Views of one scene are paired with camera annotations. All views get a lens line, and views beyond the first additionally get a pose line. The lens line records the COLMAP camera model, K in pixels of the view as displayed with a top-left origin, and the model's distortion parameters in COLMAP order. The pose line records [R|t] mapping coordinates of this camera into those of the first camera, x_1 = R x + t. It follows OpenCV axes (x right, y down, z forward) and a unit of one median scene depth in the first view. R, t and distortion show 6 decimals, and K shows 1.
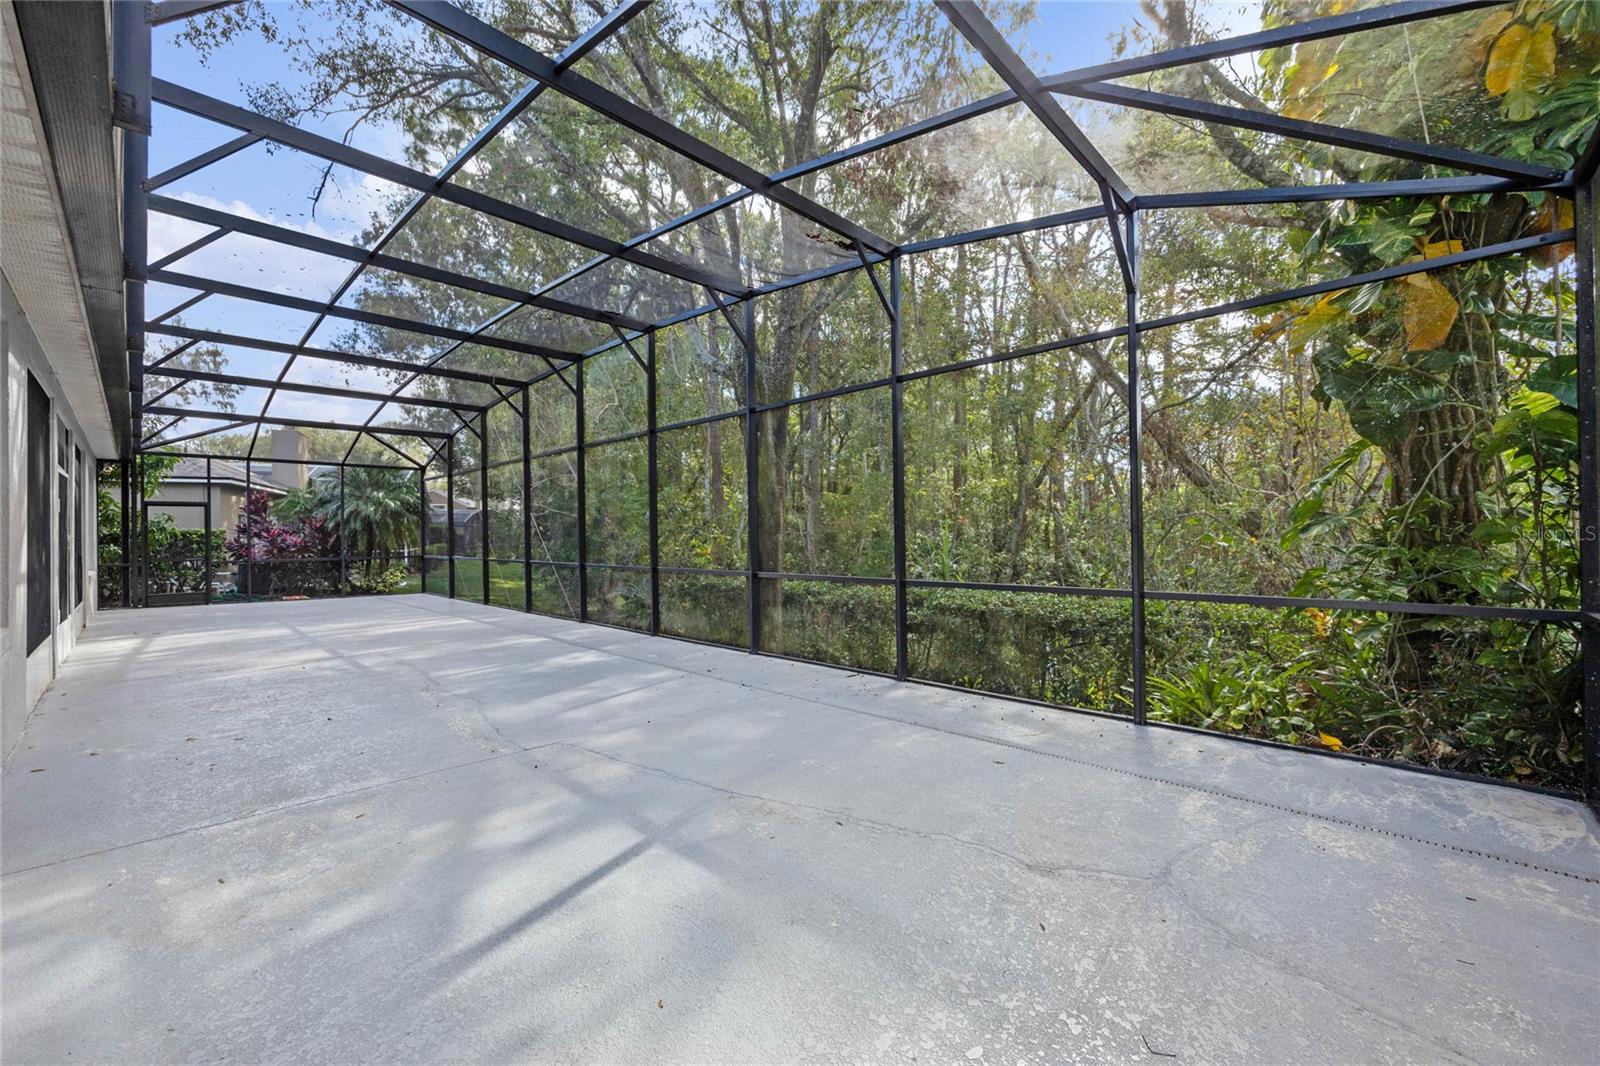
lens RADIAL K [[640.1, 0, 799.5], [0, 640.1, 527.5], [0, 0, 1]] dist [-0.002008, -0.000304]
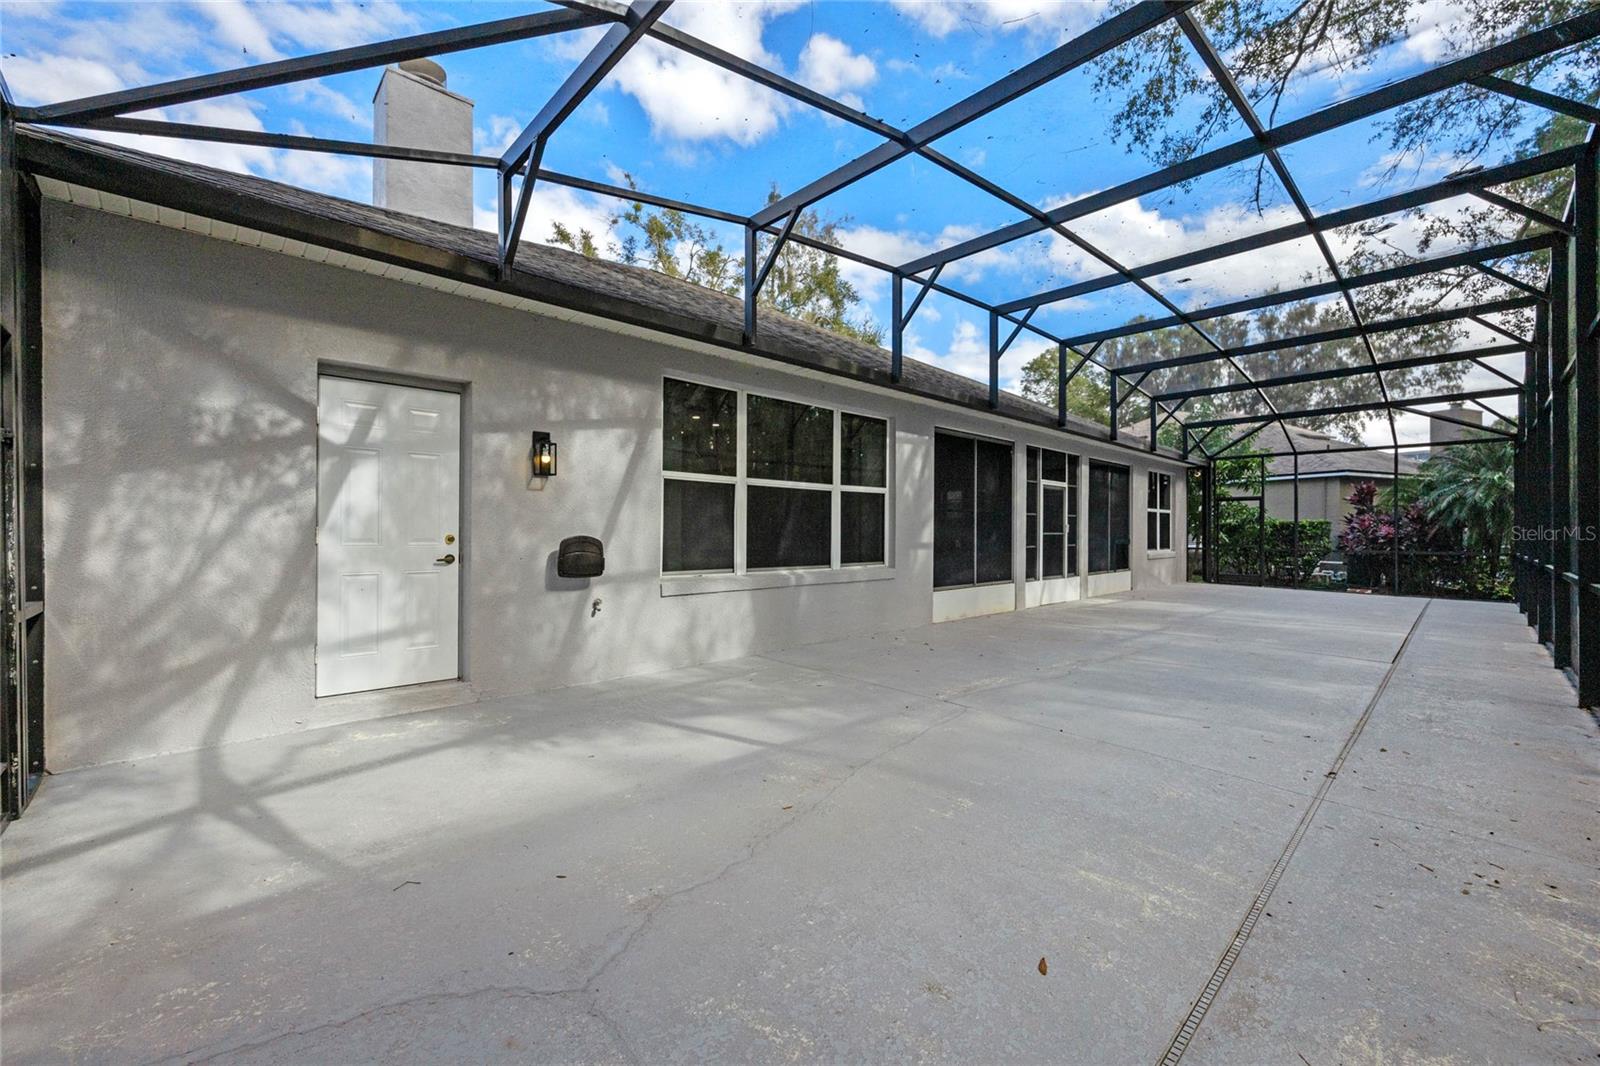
lens RADIAL K [[640.1, 0, 799.5], [0, 640.1, 527.5], [0, 0, 1]] dist [-0.002008, -0.000304]
pose [[-0.046392, 0.006634, -0.998901, 0.851683], [0.006046, 0.999961, 0.006360, 0.016201], [0.998905, -0.005745, -0.046431, 0.861176]]
